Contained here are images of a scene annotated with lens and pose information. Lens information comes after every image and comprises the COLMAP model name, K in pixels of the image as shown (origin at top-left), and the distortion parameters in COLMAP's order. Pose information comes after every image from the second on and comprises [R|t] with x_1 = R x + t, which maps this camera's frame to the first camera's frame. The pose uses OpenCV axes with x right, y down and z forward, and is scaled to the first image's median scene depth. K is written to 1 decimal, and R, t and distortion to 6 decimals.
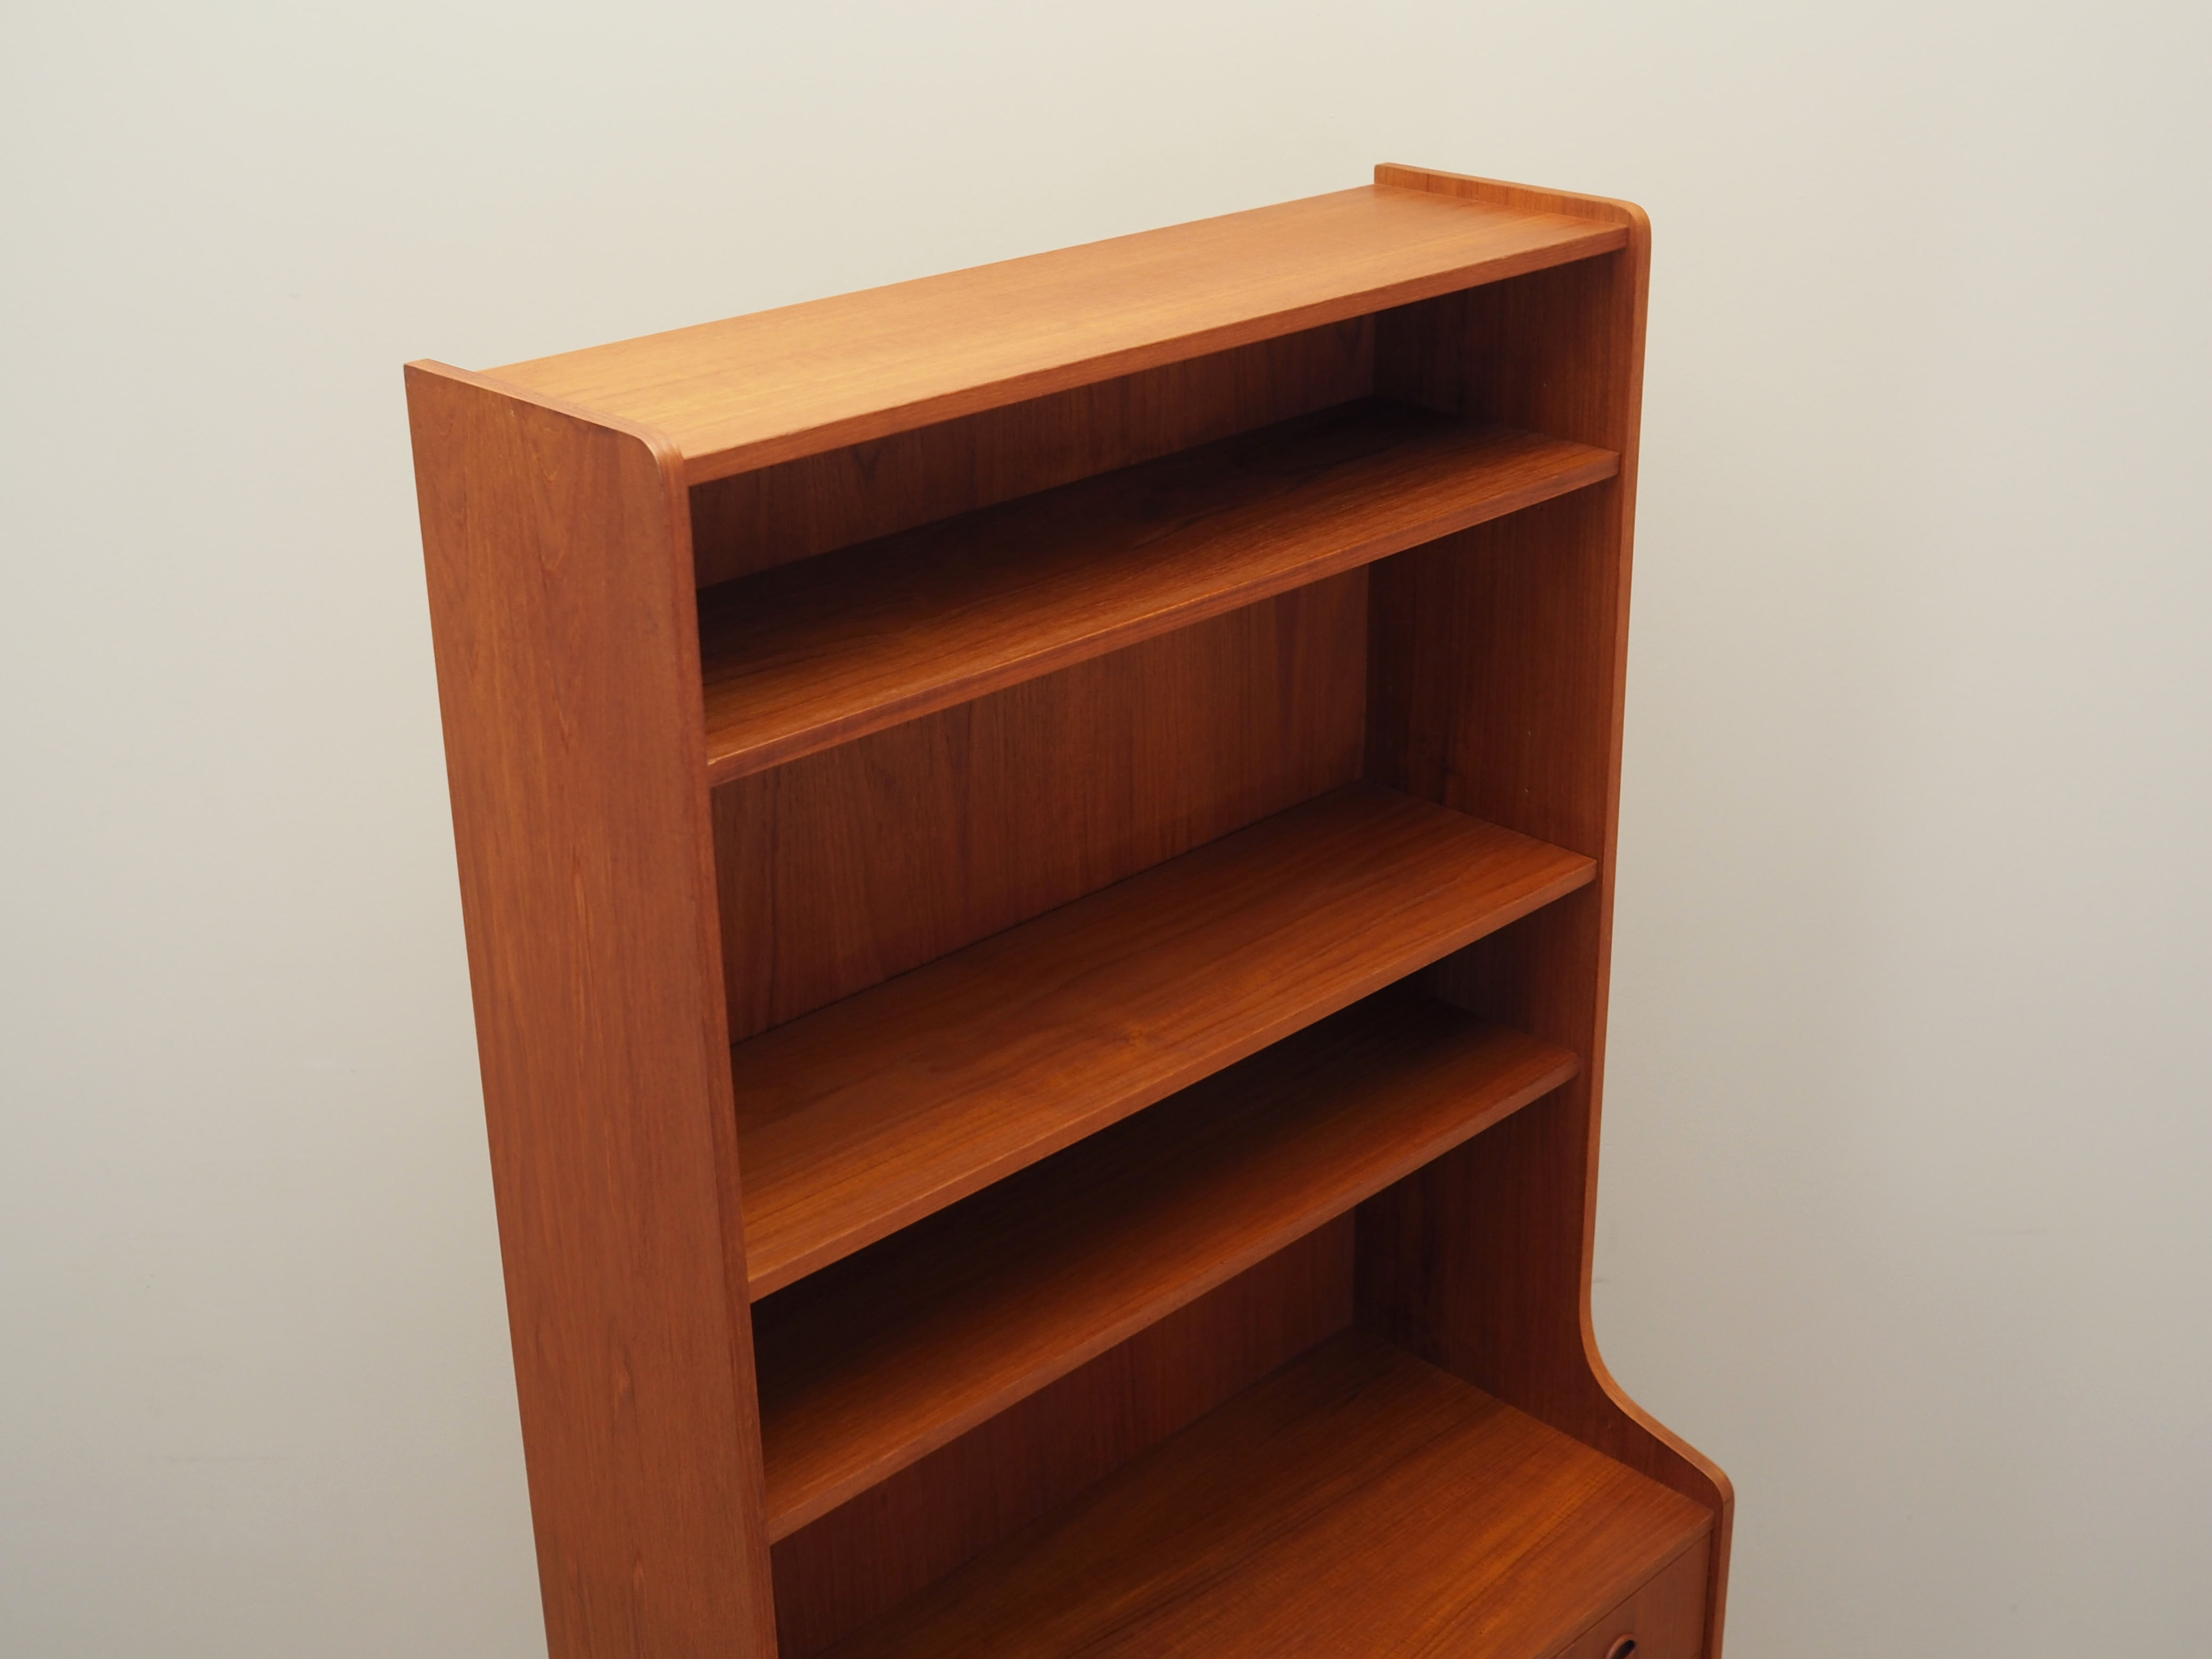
lens RADIAL K [[2561.2, 0, 1161.7], [0, 2561.2, 832.8], [0, 0, 1]] dist [-0.004928, 0.000000]
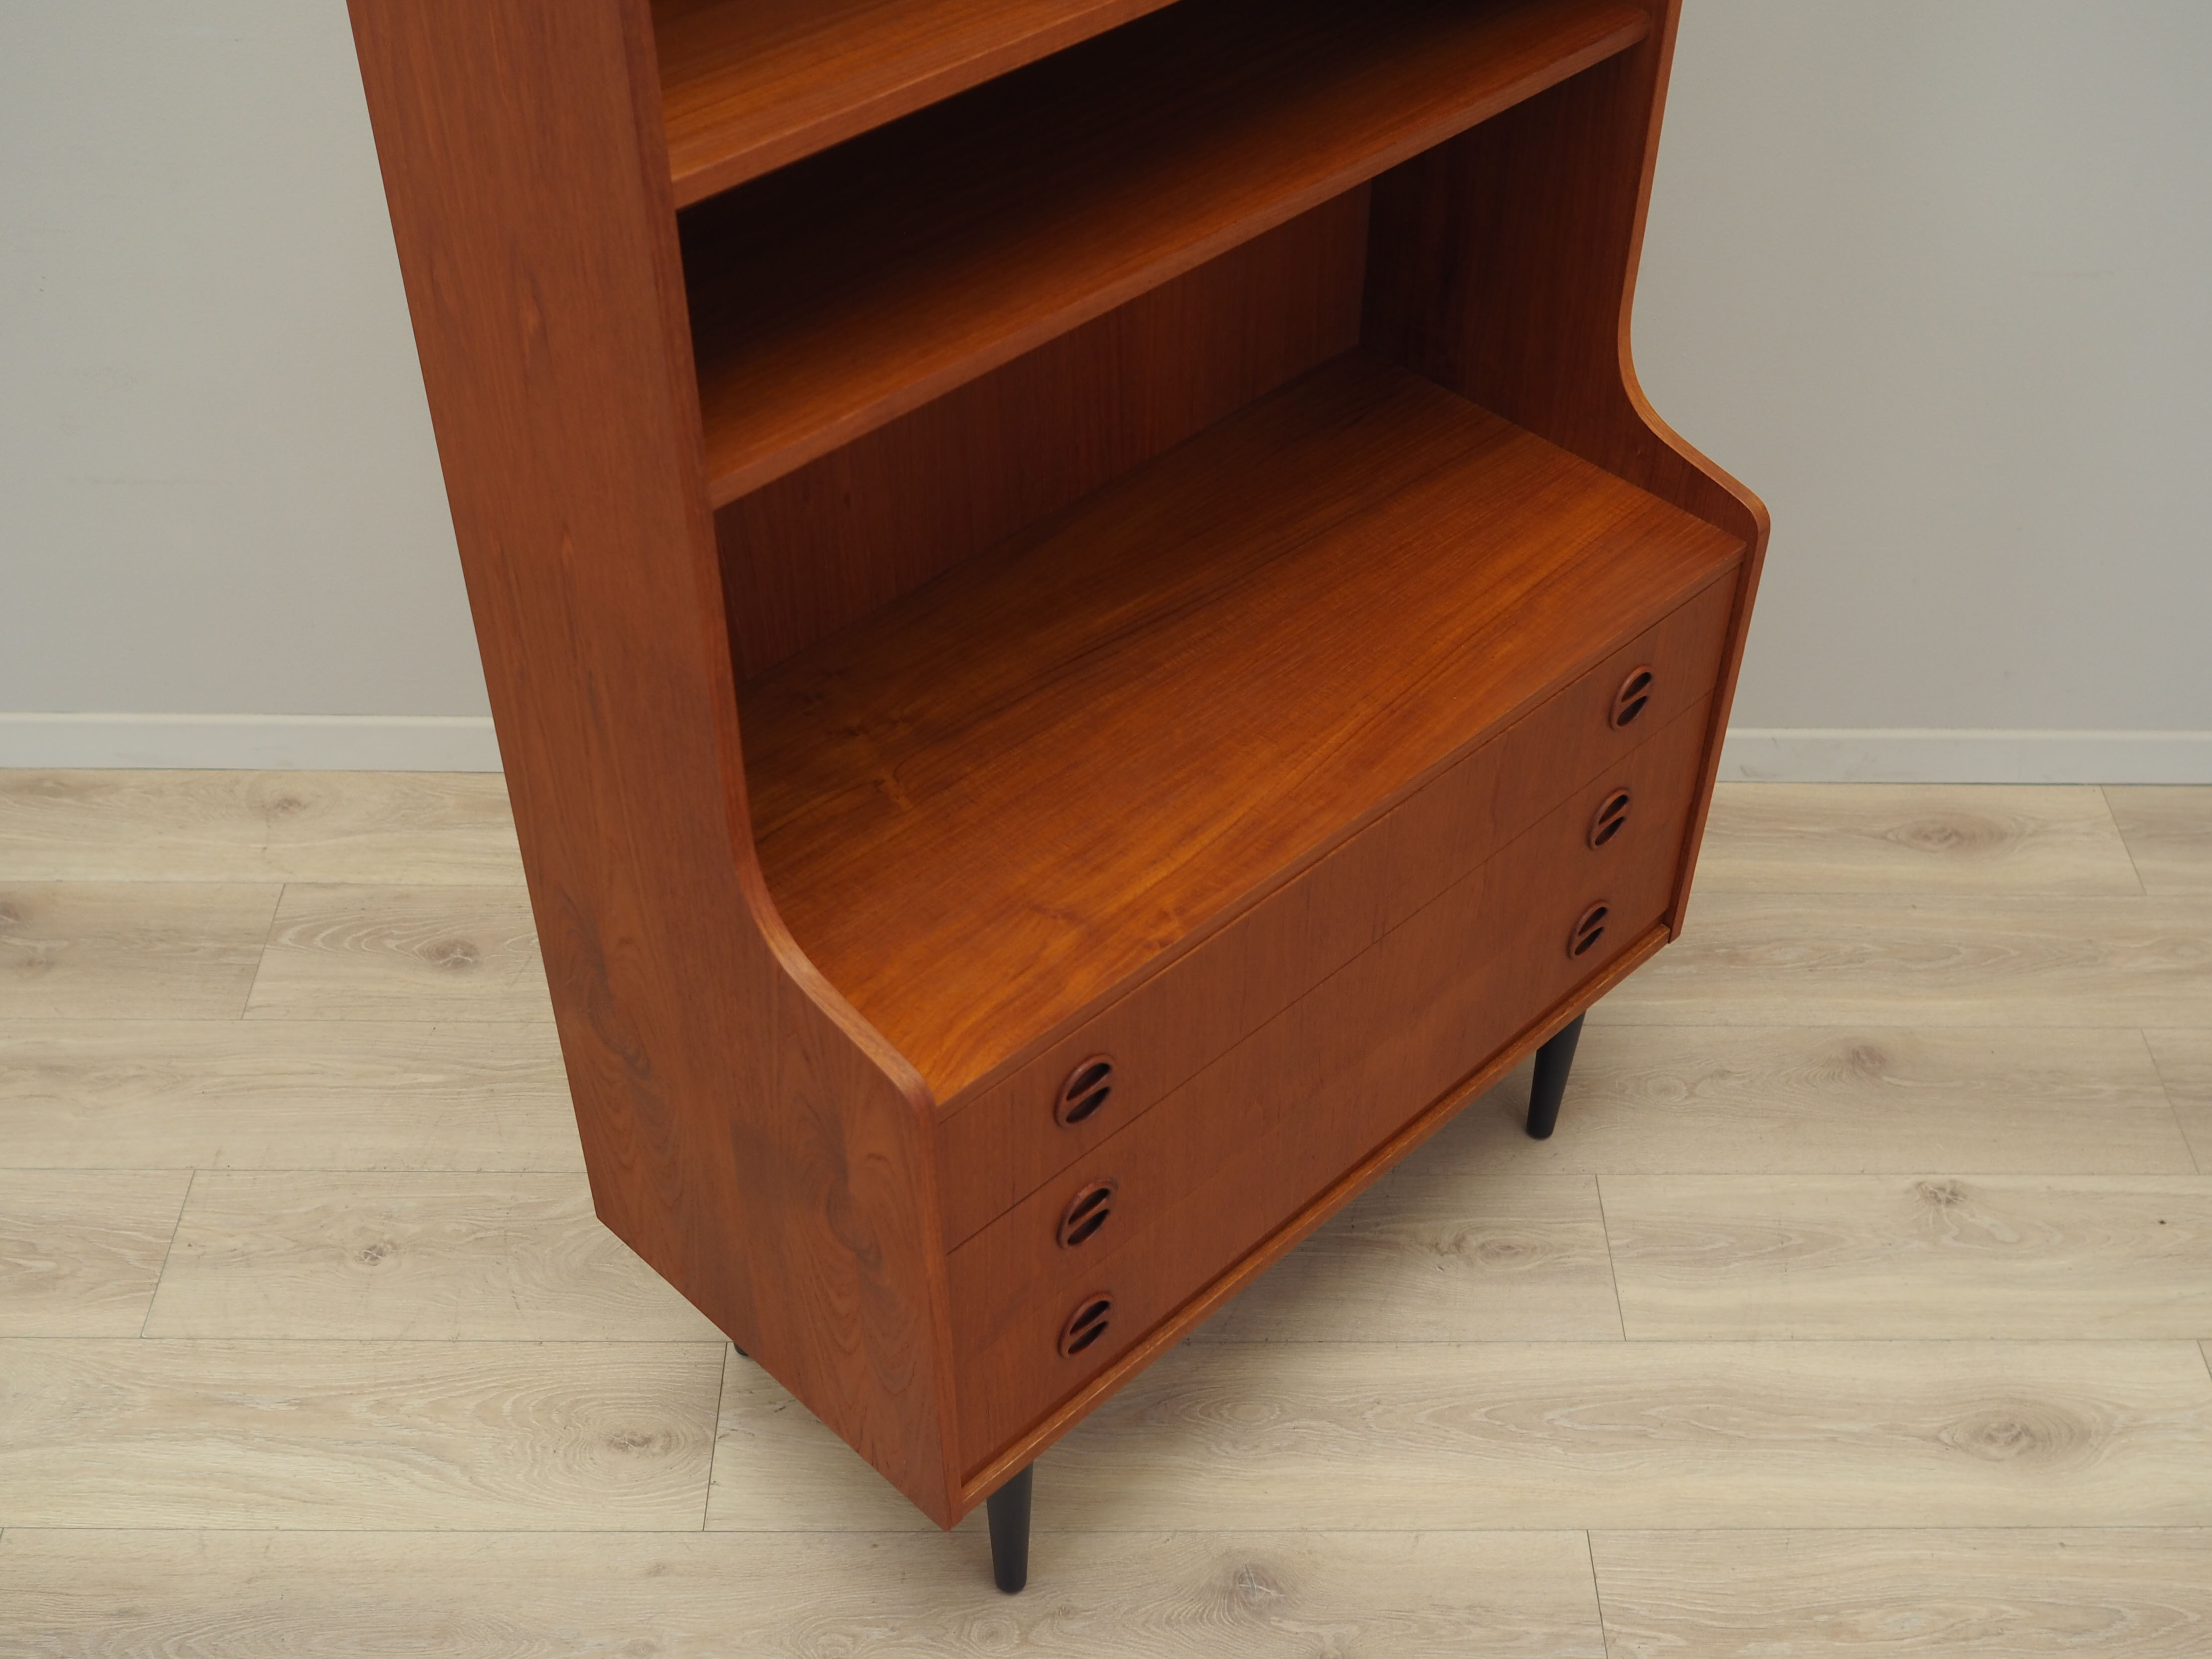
lens RADIAL K [[2431.1, 0, 1124.3], [0, 2431.1, 846.5], [0, 0, 1]] dist [0.015078, 0.000000]
pose [[0.999787, 0.019552, 0.006556, -0.015951], [-0.020616, 0.940295, 0.339736, 0.094685], [0.000478, -0.339798, 0.940498, 0.173579]]
